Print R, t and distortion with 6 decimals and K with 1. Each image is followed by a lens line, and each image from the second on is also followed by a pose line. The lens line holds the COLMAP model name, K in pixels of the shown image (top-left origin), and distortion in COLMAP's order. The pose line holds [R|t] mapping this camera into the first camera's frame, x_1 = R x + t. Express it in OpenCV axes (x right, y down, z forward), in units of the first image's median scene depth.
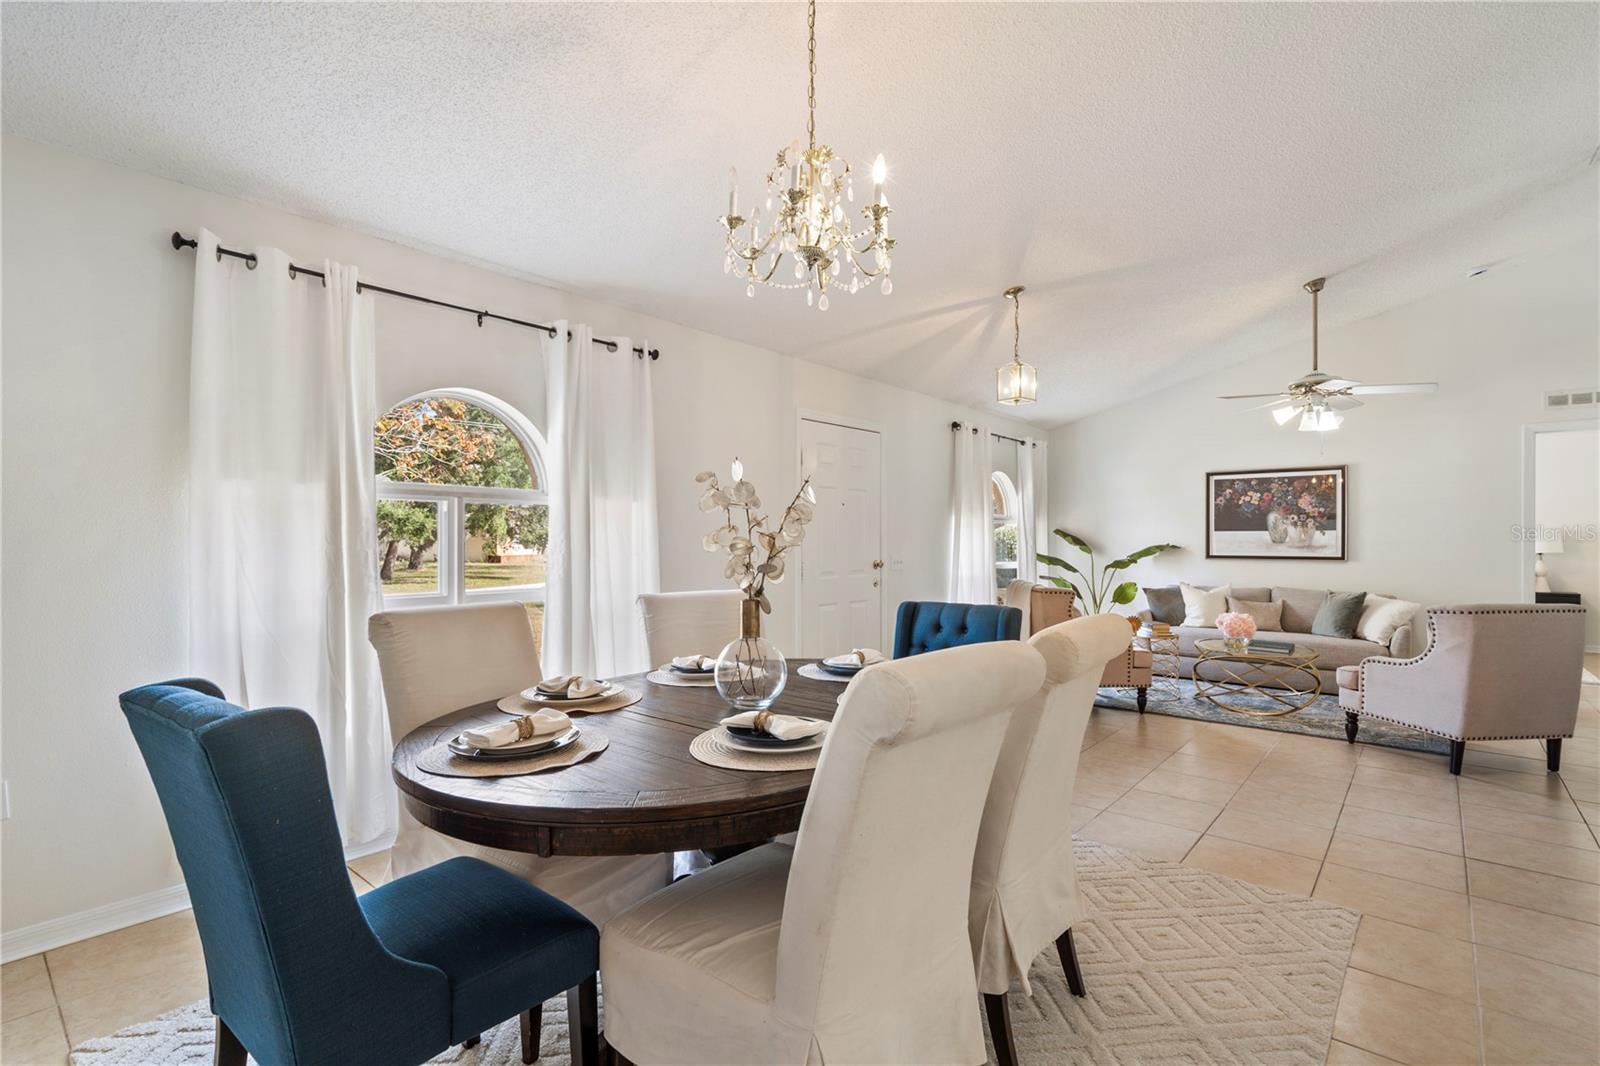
lens RADIAL K [[735.6, 0, 799.5], [0, 735.6, 543.5], [0, 0, 1]] dist [-0.000505, -0.000968]
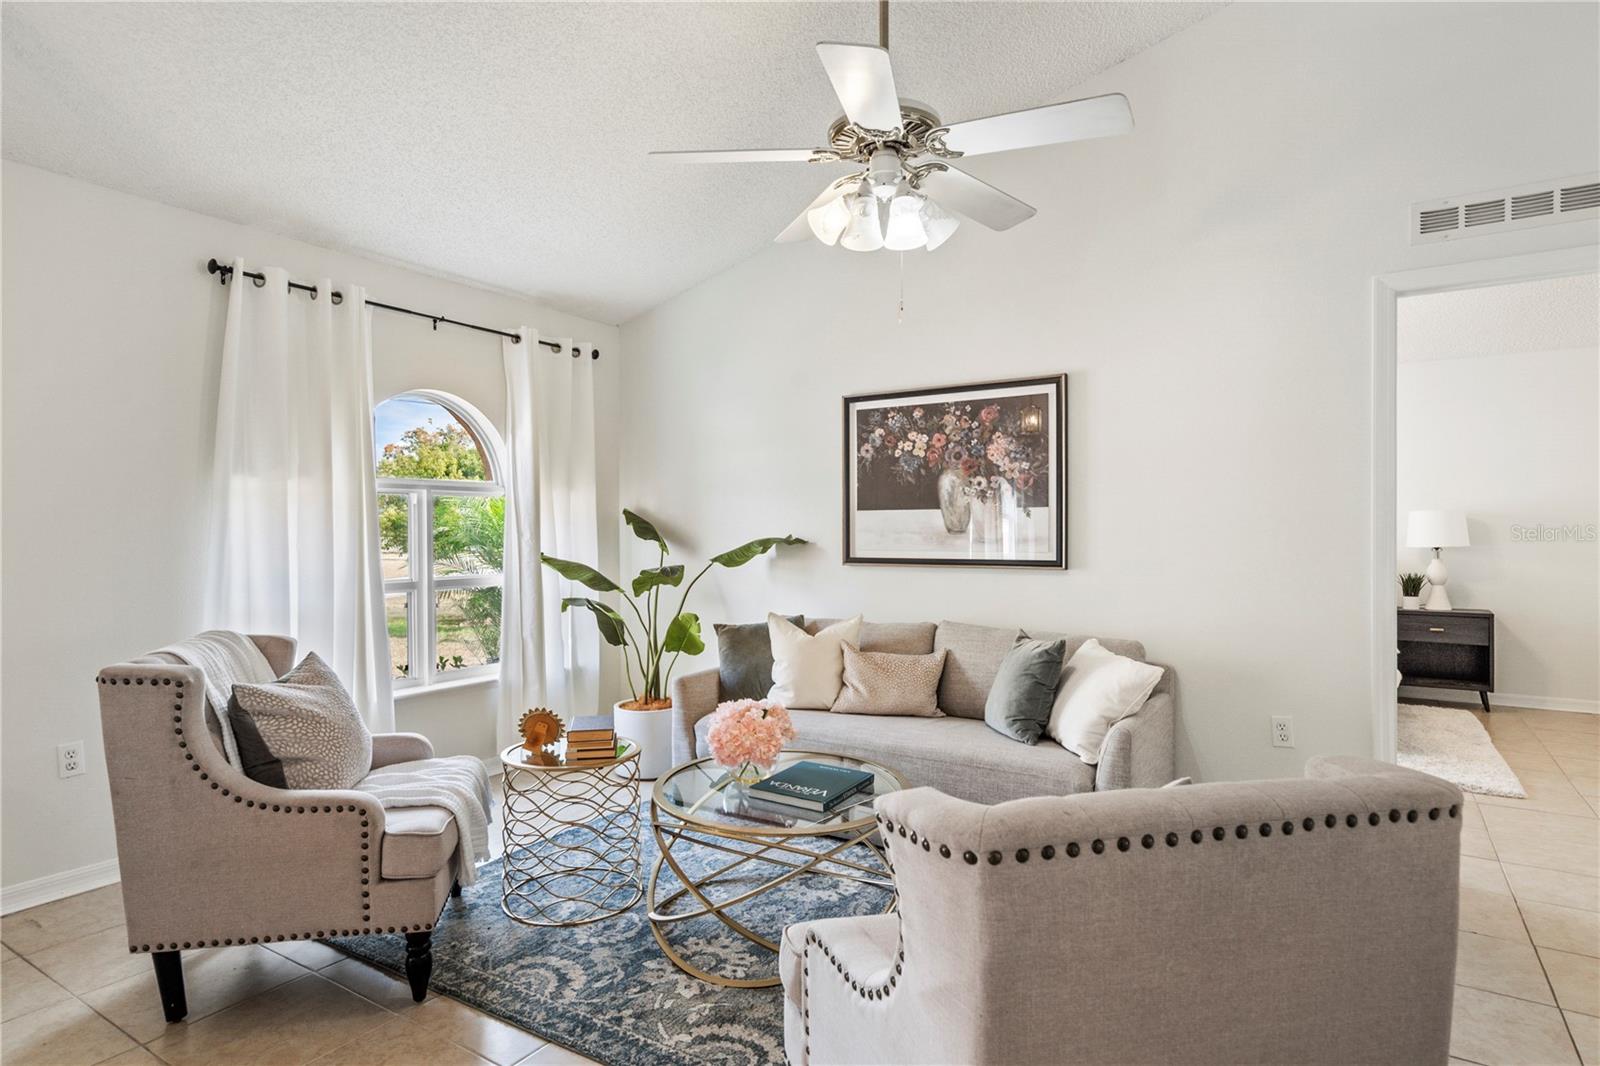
lens RADIAL K [[861.3, 0, 801.7], [0, 861.3, 537.5], [0, 0, 1]] dist [0.000753, 0.000353]
pose [[0.991514, -0.006493, 0.129839, 0.465618], [0.005994, 0.999973, 0.004236, -0.000565], [-0.129863, -0.003422, 0.991526, 0.424122]]
